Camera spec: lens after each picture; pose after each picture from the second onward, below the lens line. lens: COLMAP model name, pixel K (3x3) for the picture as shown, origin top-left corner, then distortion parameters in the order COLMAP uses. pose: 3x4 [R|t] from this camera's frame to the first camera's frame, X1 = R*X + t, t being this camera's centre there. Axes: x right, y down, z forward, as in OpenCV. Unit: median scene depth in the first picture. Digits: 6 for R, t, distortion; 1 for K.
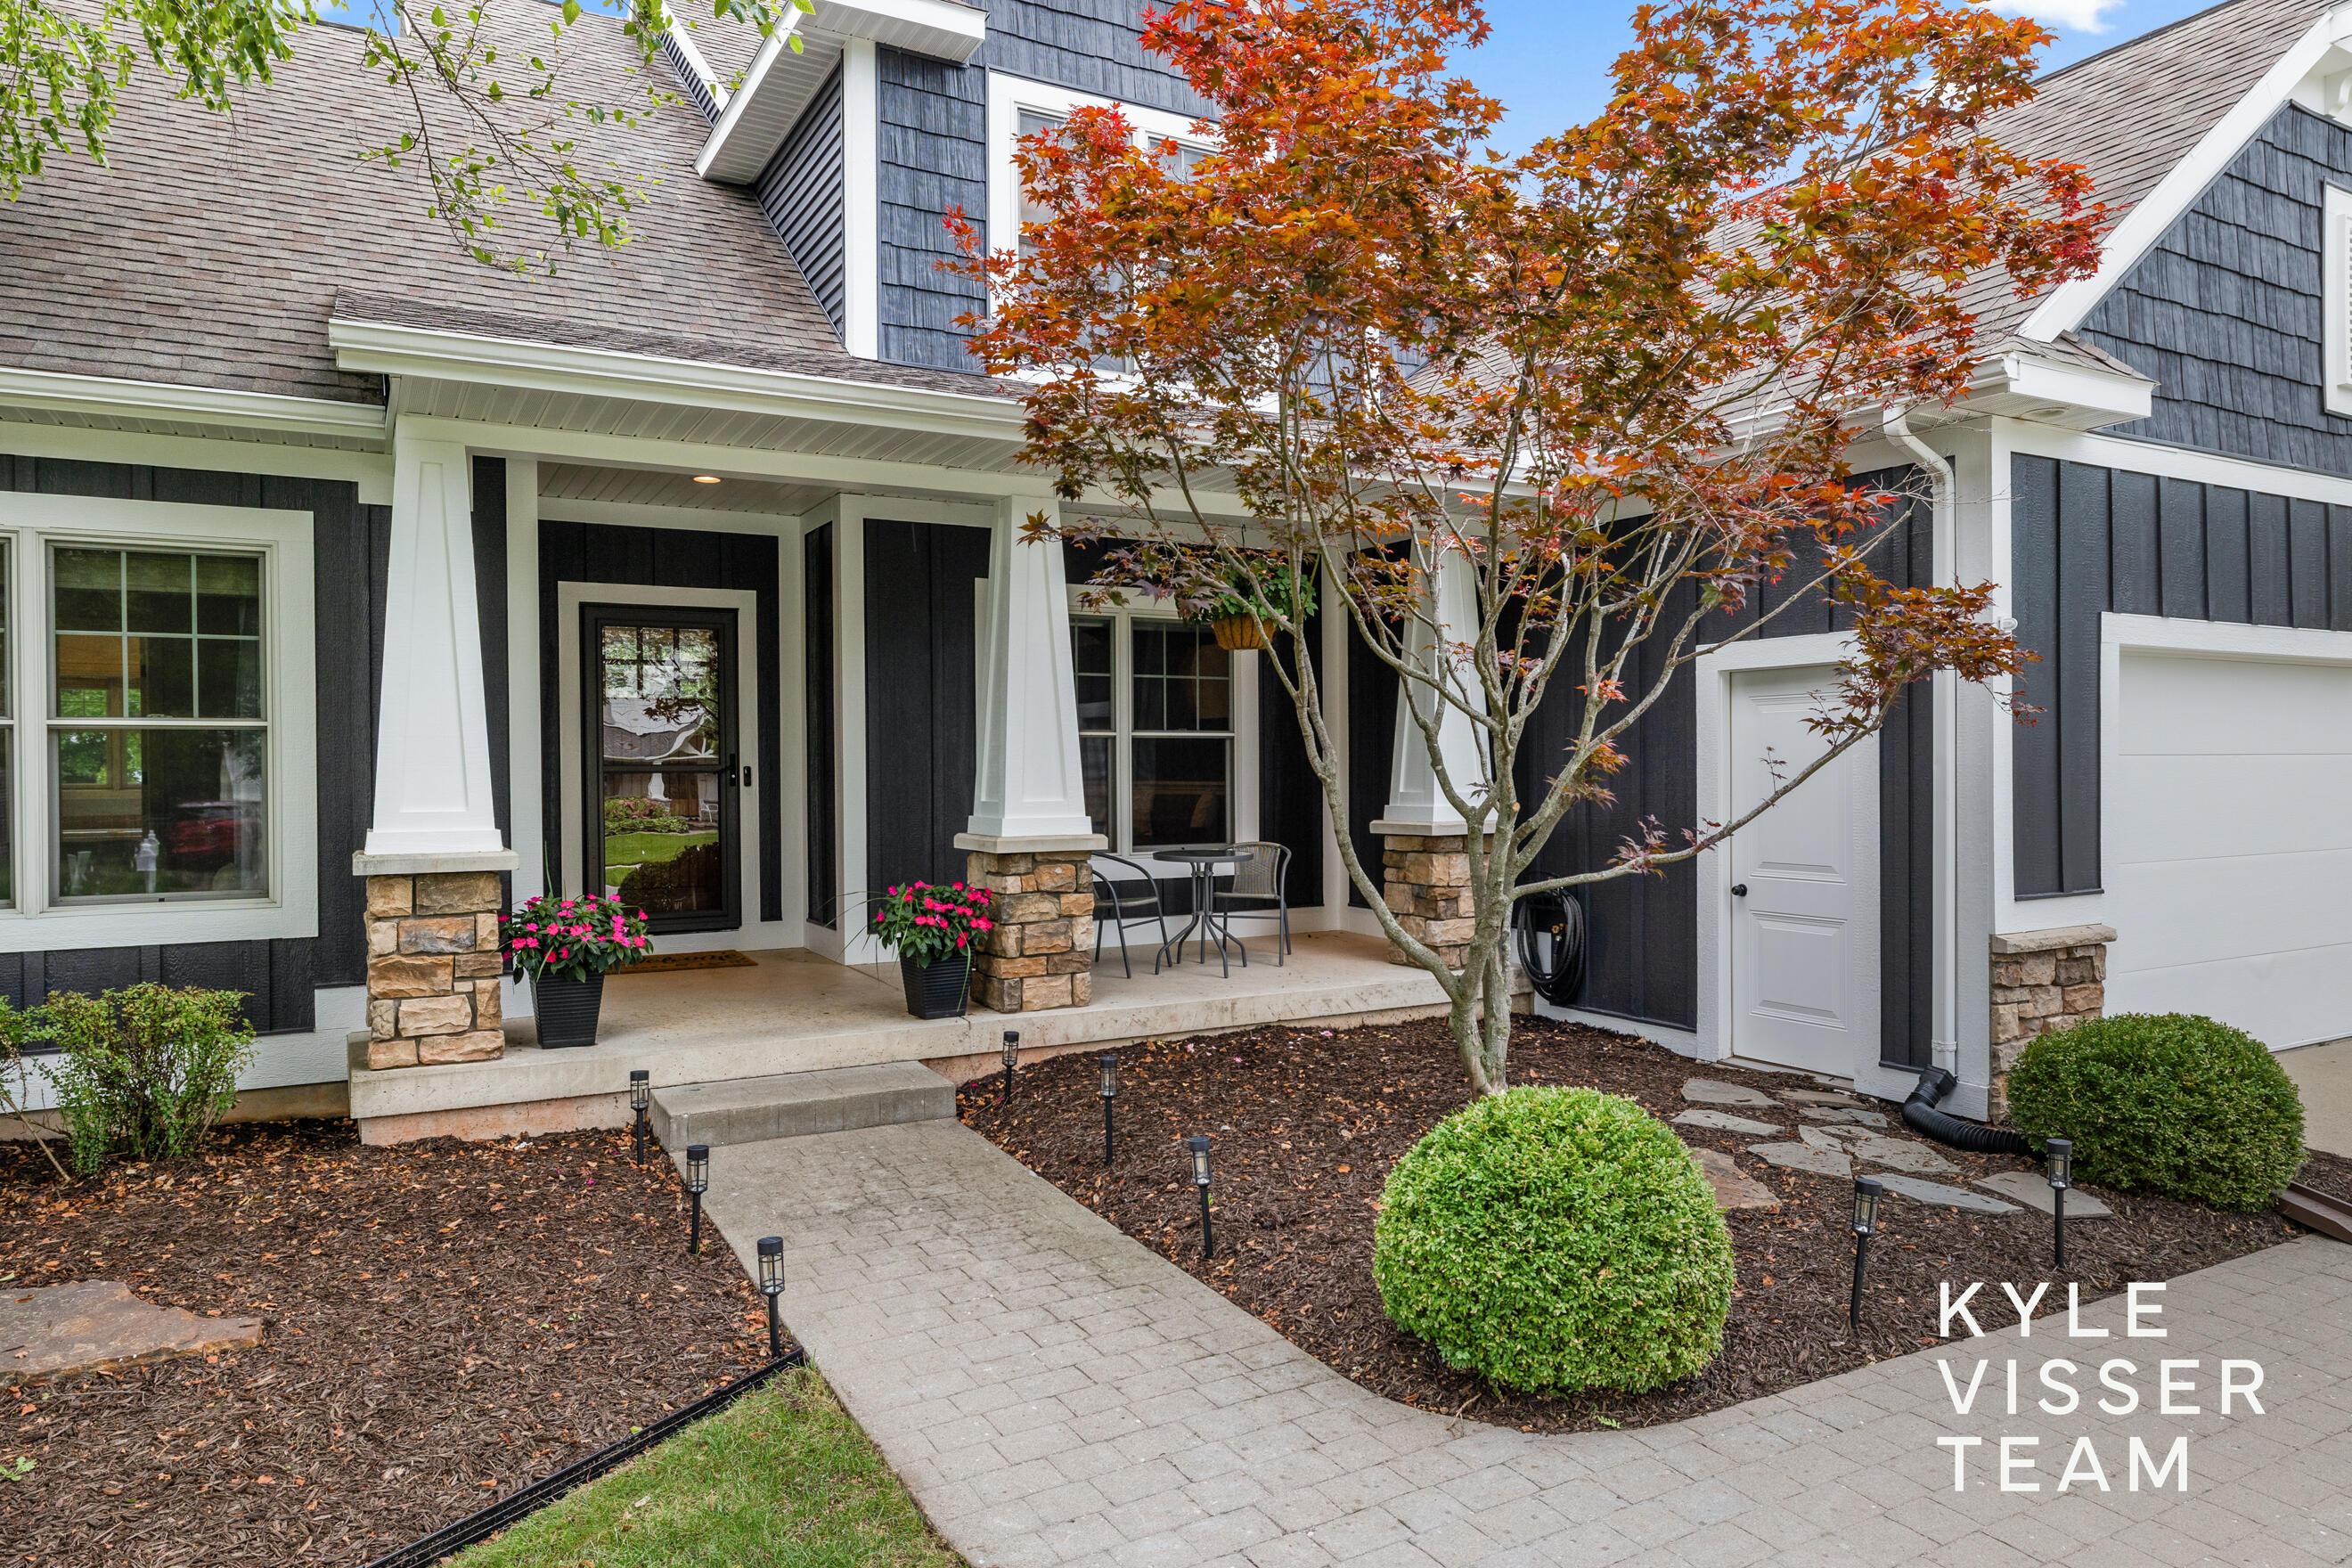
lens RADIAL K [[1487.0, 0, 1176.0], [0, 1487.0, 784.0], [0, 0, 1]] dist [-0.003745, 0.000939]
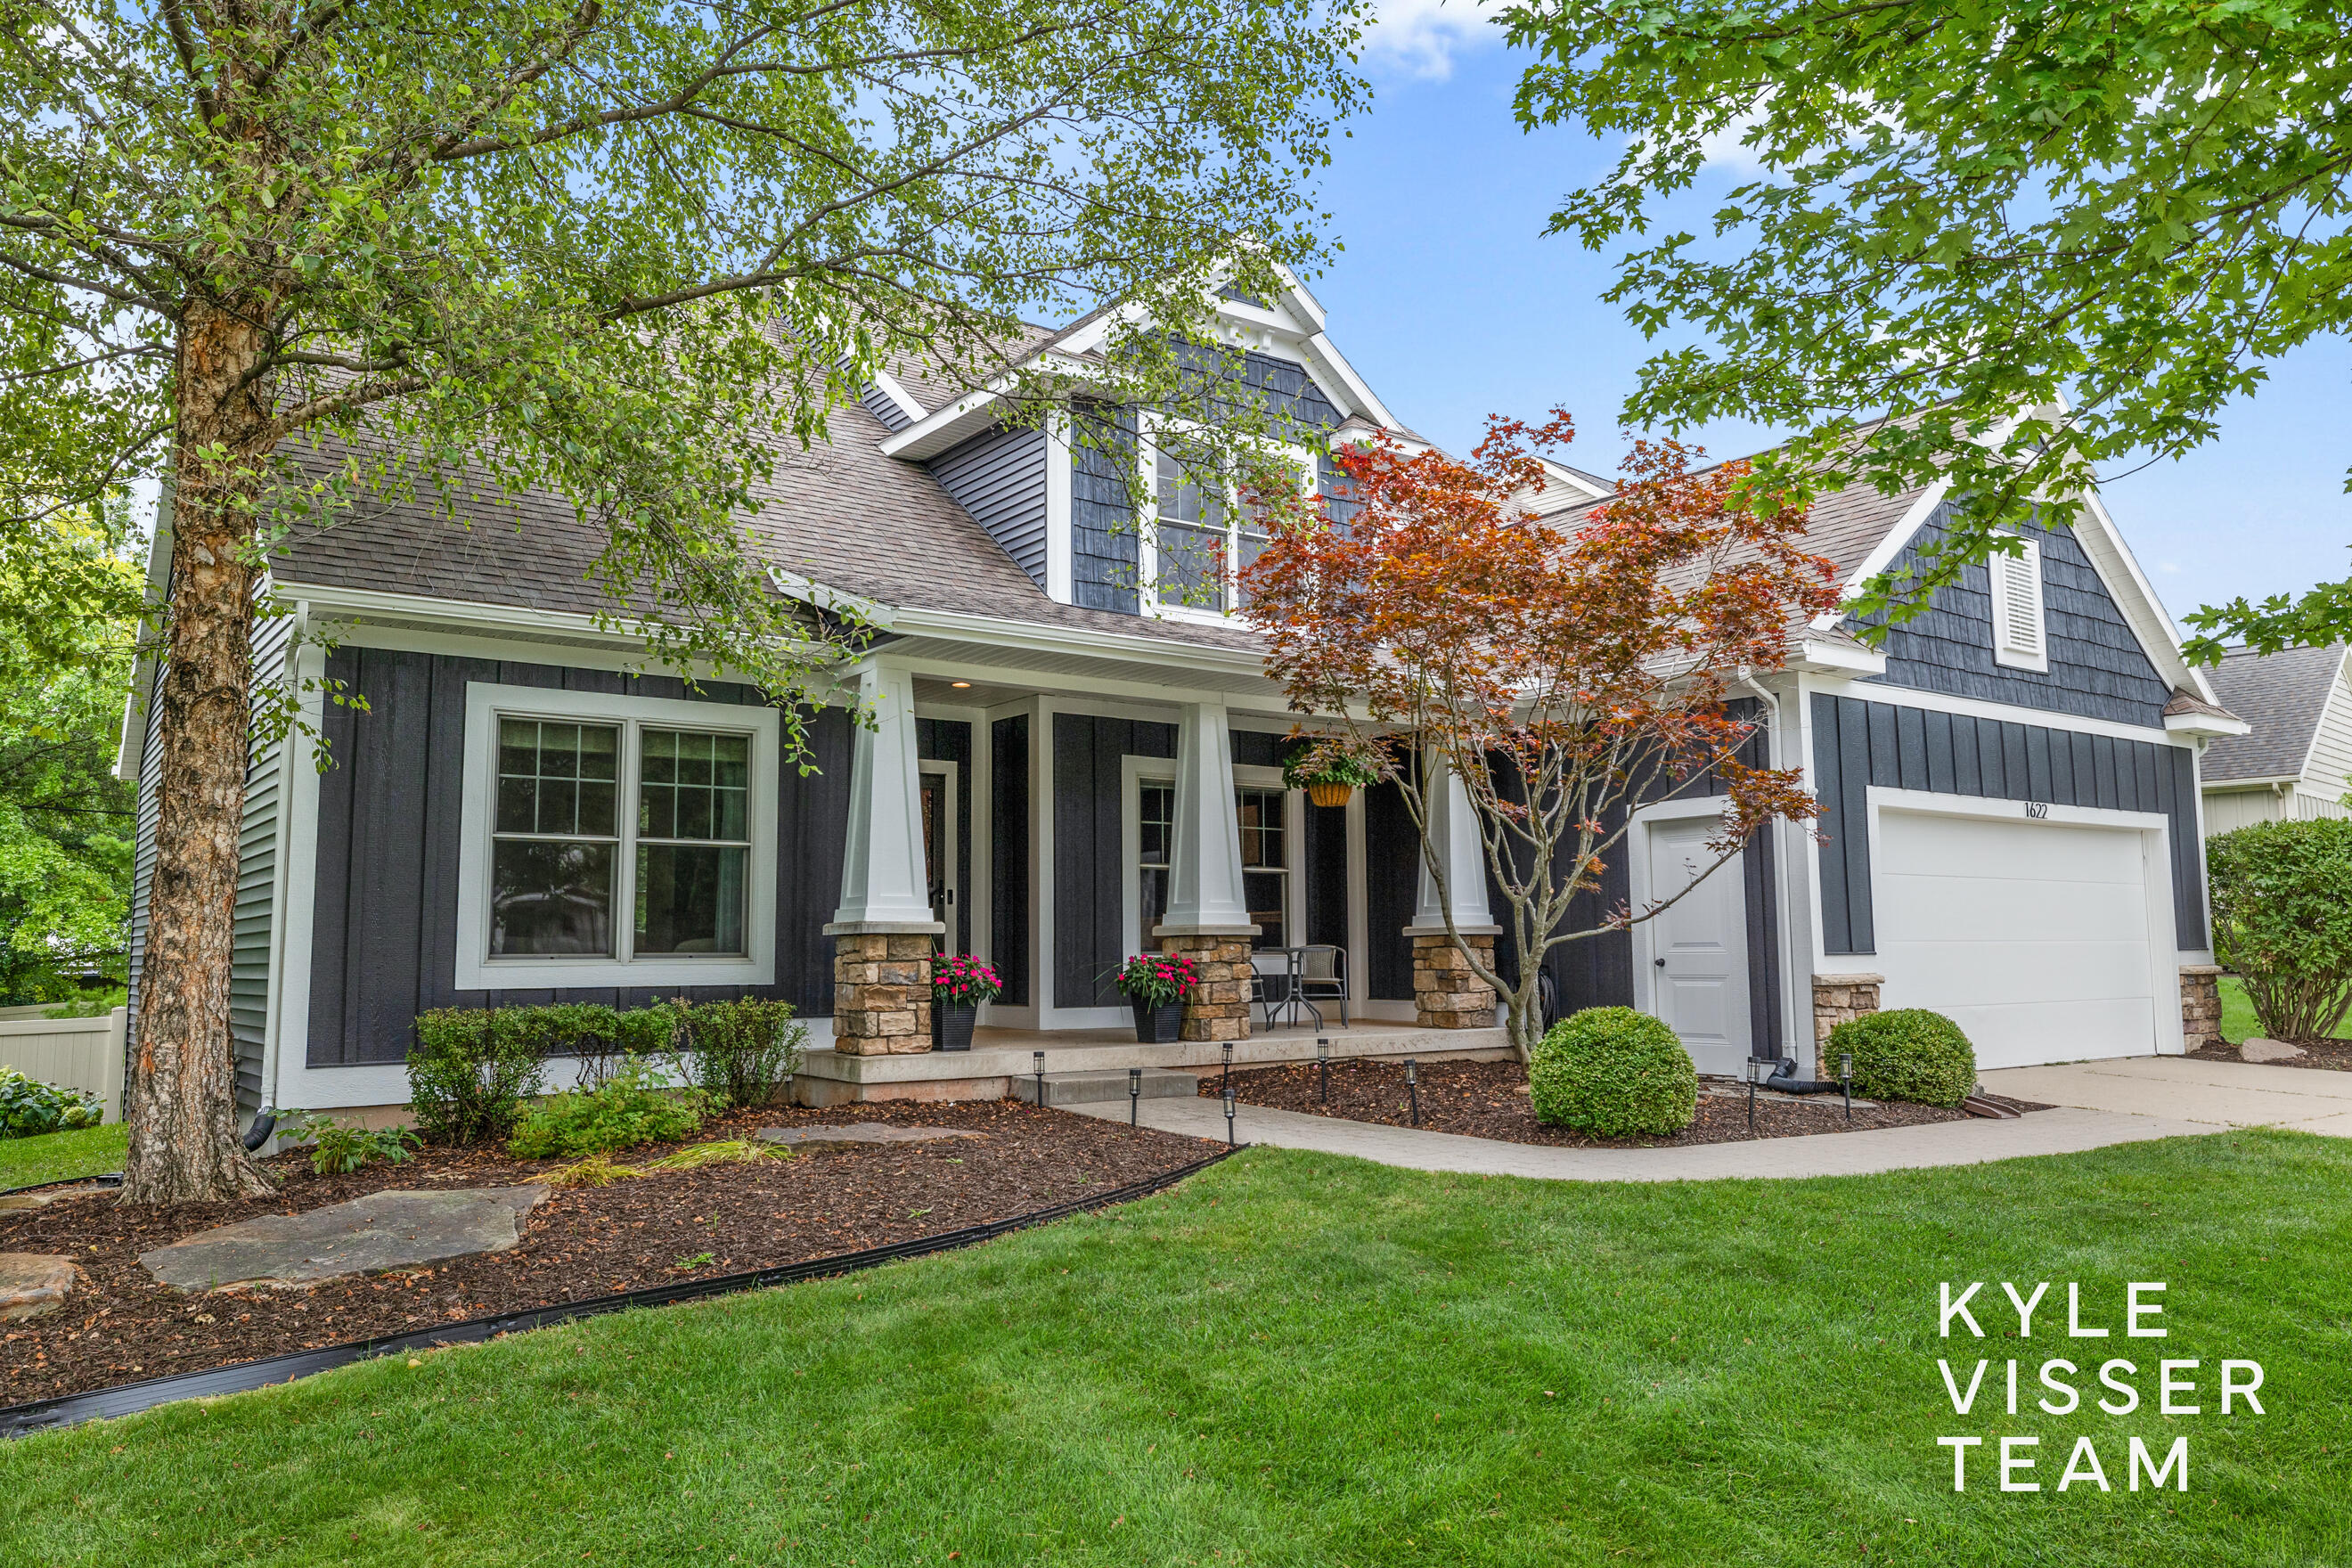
lens RADIAL K [[1669.3, 0, 1176.0], [0, 1669.3, 784.0], [0, 0, 1]] dist [0.001507, -0.000089]
pose [[0.991853, 0.011415, 0.126877, -0.408516], [0.003452, 0.993204, -0.116337, 0.104077], [-0.127343, 0.115827, 0.985072, -0.796115]]
